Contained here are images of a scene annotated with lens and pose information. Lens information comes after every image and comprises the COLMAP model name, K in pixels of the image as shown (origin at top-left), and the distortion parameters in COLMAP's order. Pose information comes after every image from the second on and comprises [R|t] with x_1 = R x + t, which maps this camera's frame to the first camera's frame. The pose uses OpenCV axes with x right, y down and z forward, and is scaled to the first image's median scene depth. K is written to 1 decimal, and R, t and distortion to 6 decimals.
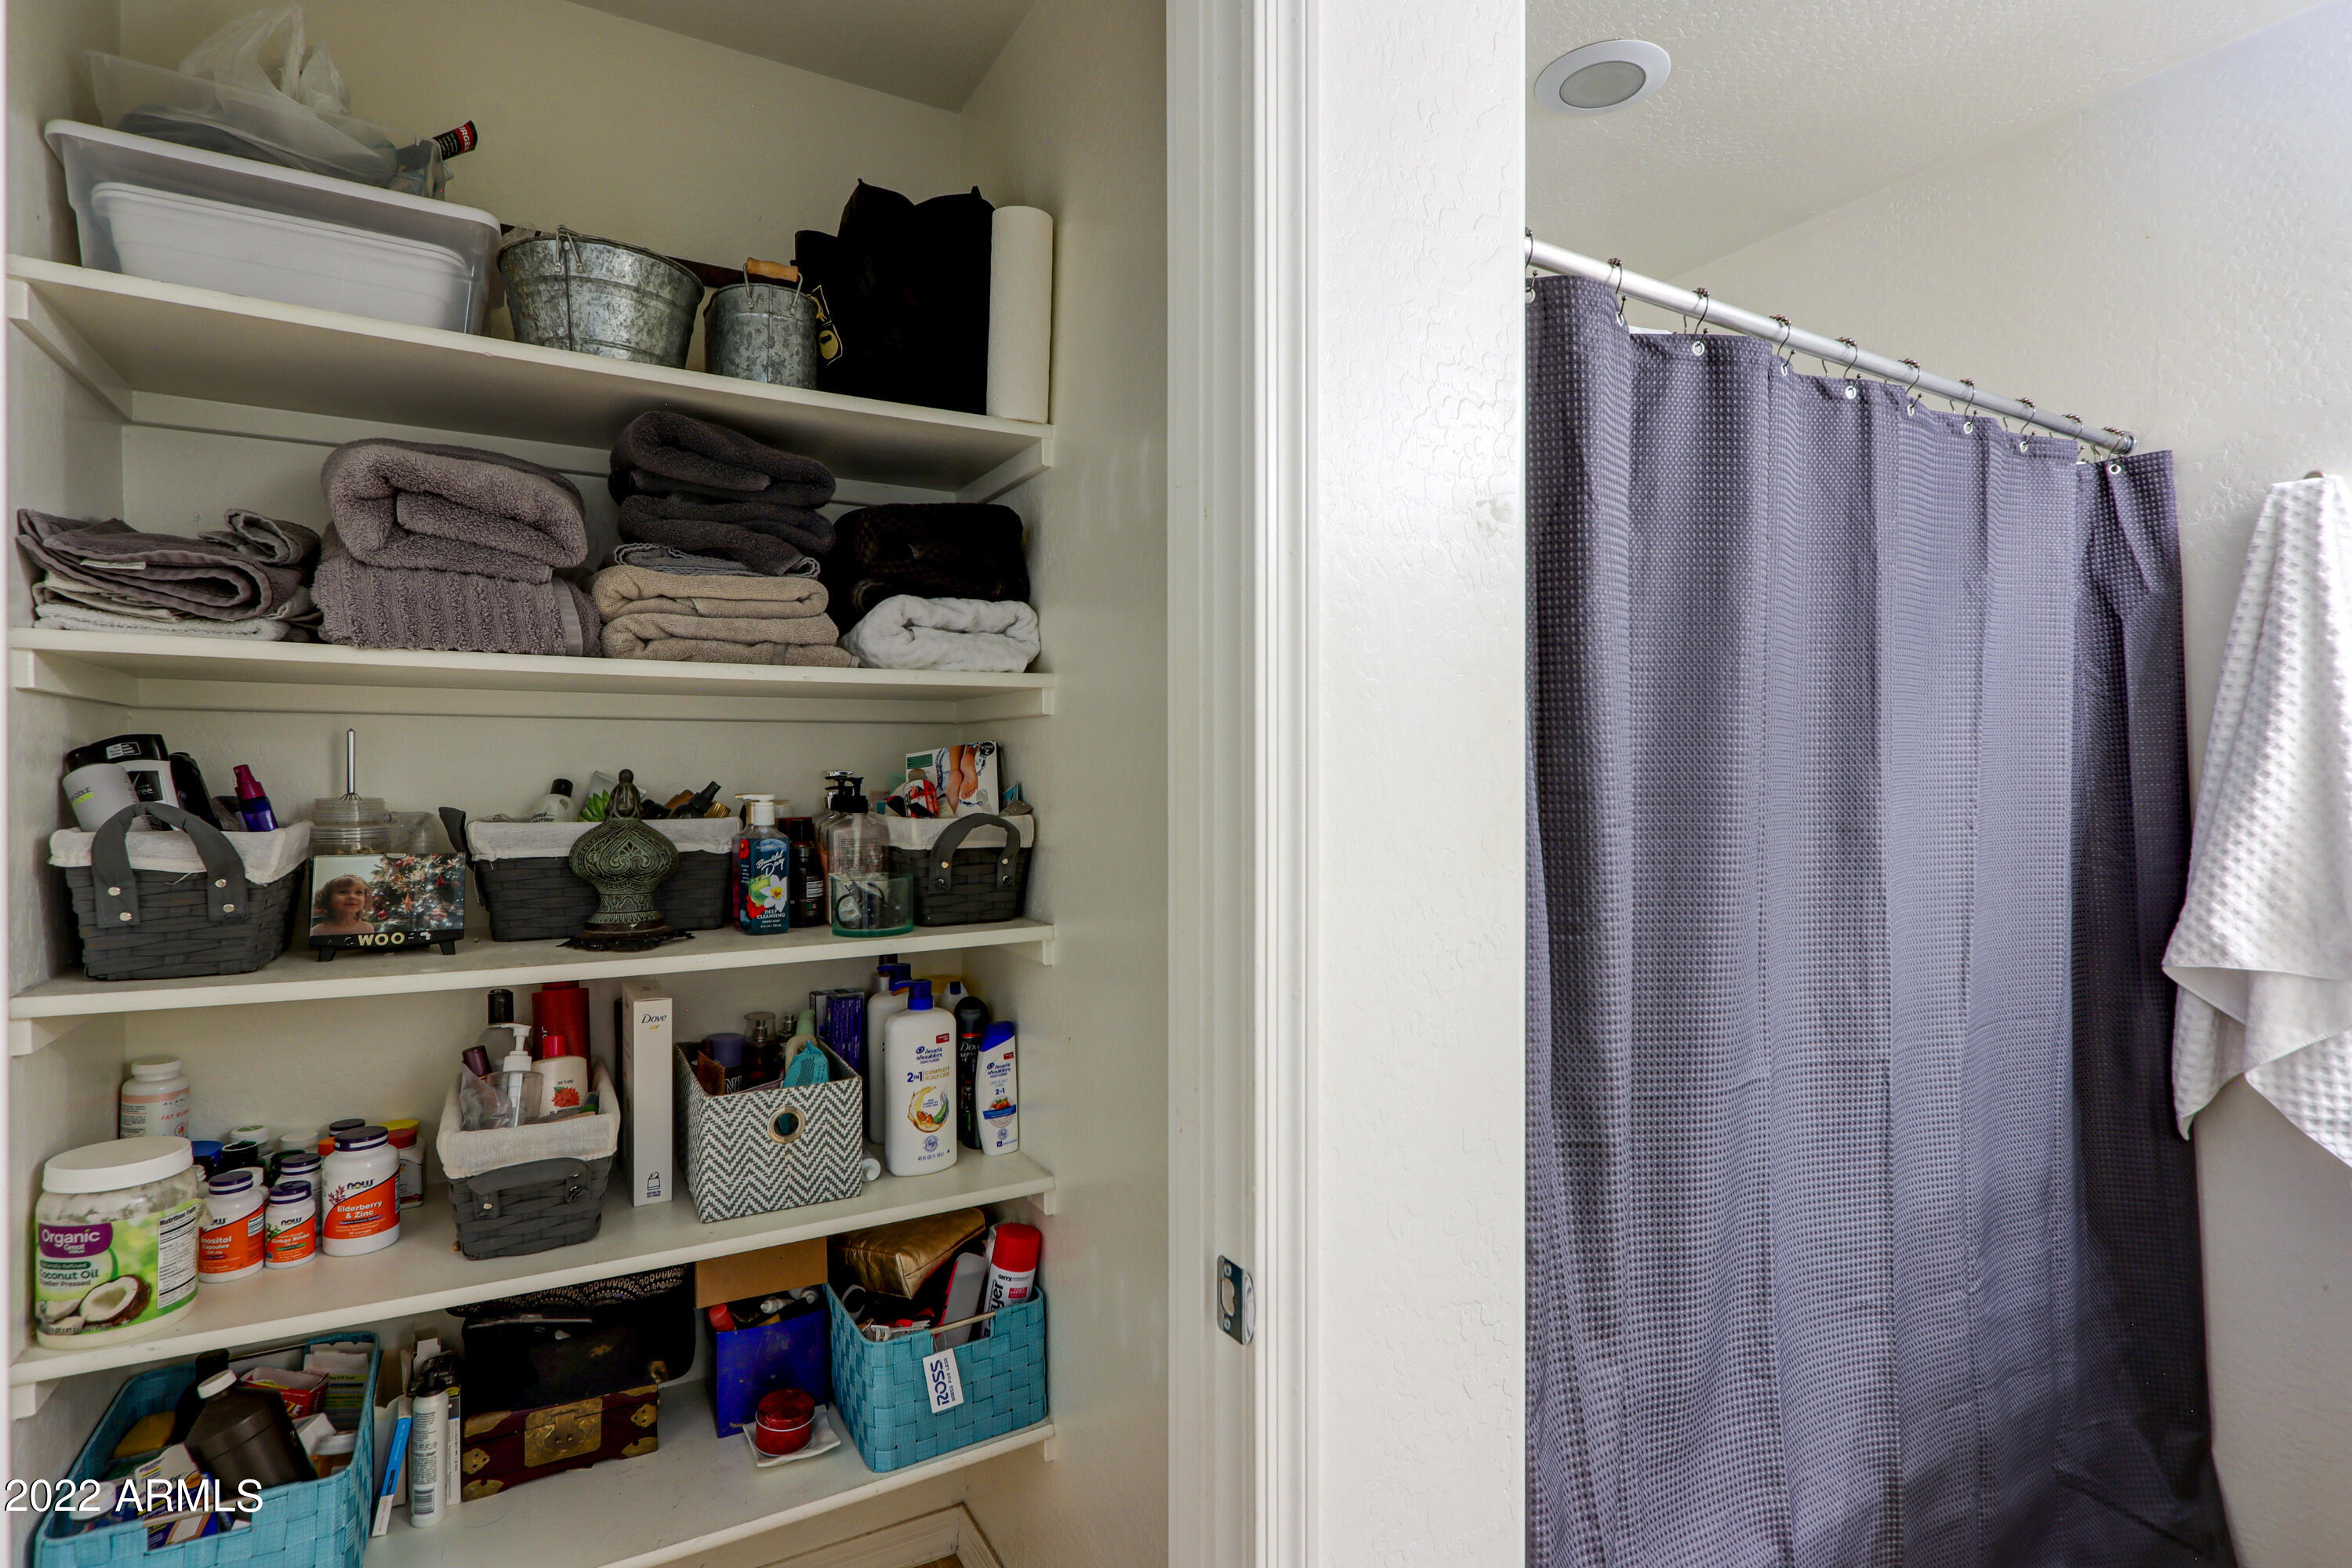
lens RADIAL K [[1155.1, 0, 1184.3], [0, 1155.1, 780.1], [0, 0, 1]] dist [-0.002740, -0.001694]
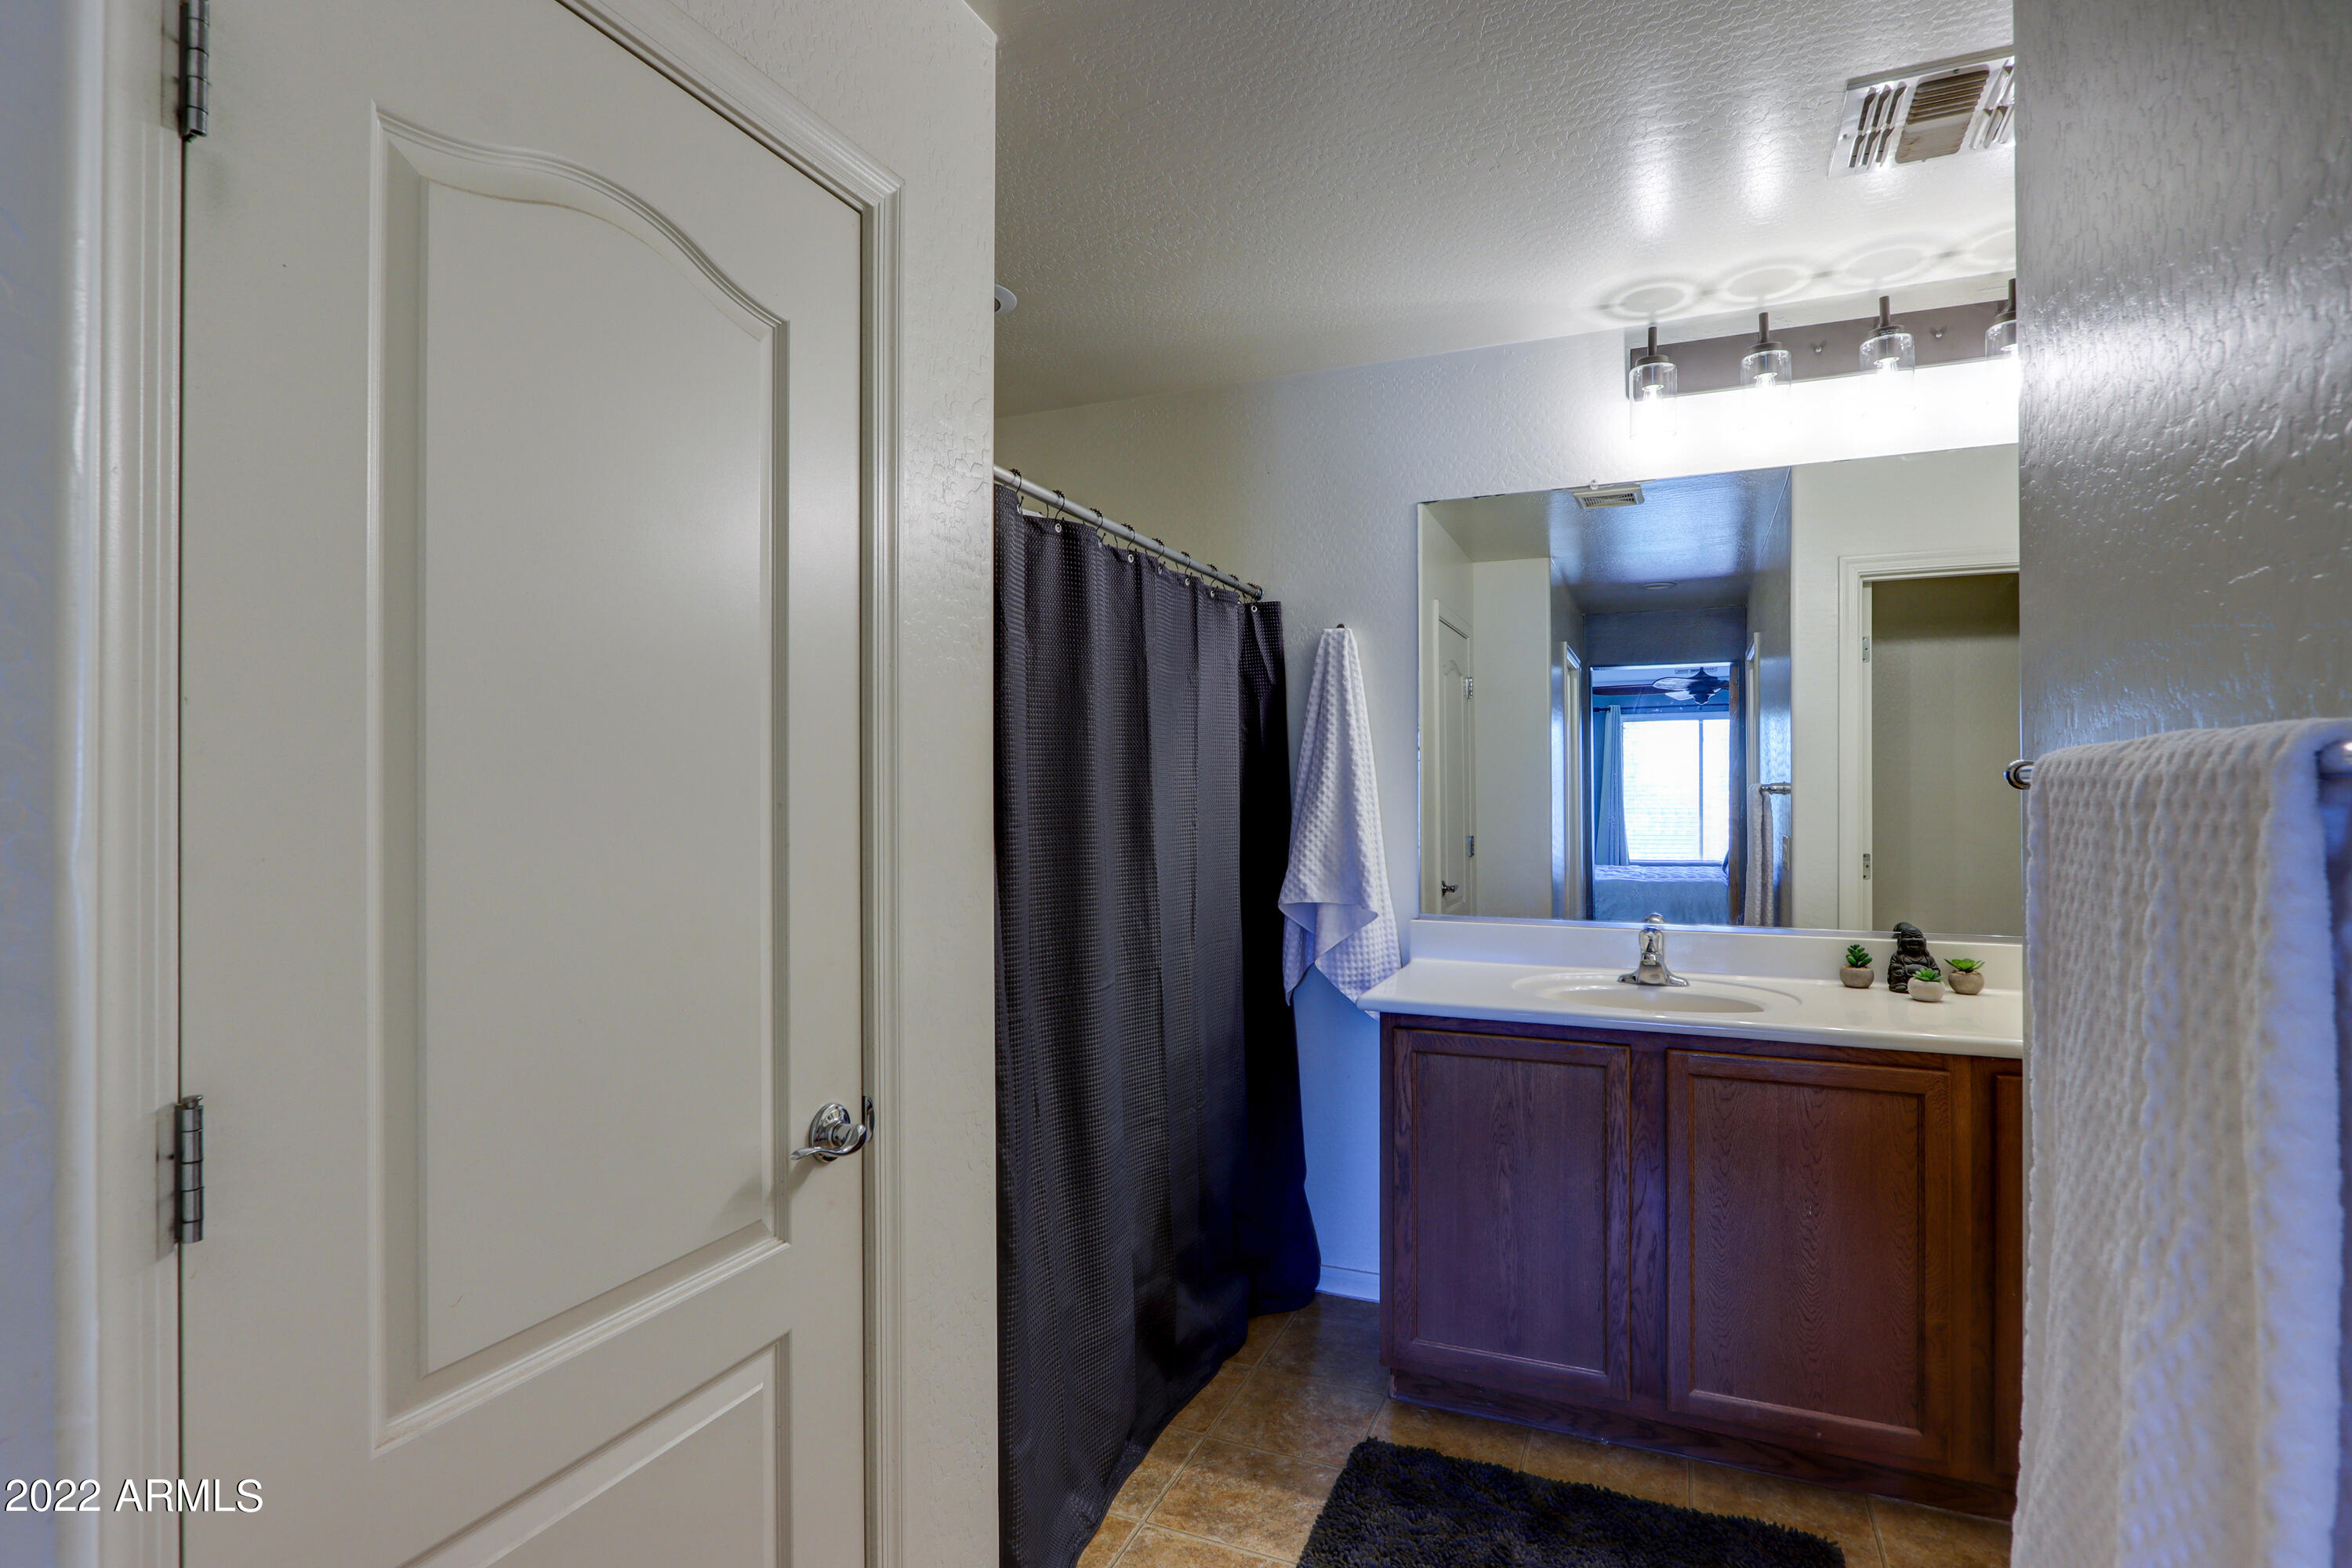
lens RADIAL K [[1155.1, 0, 1175.2], [0, 1155.1, 788.0], [0, 0, 1]] dist [-0.002740, -0.001694]
pose [[0.809020, -0.001905, 0.587778, -0.304342], [0.005105, 0.999980, -0.003786, -0.006263], [-0.587759, 0.006063, 0.809014, -0.322765]]
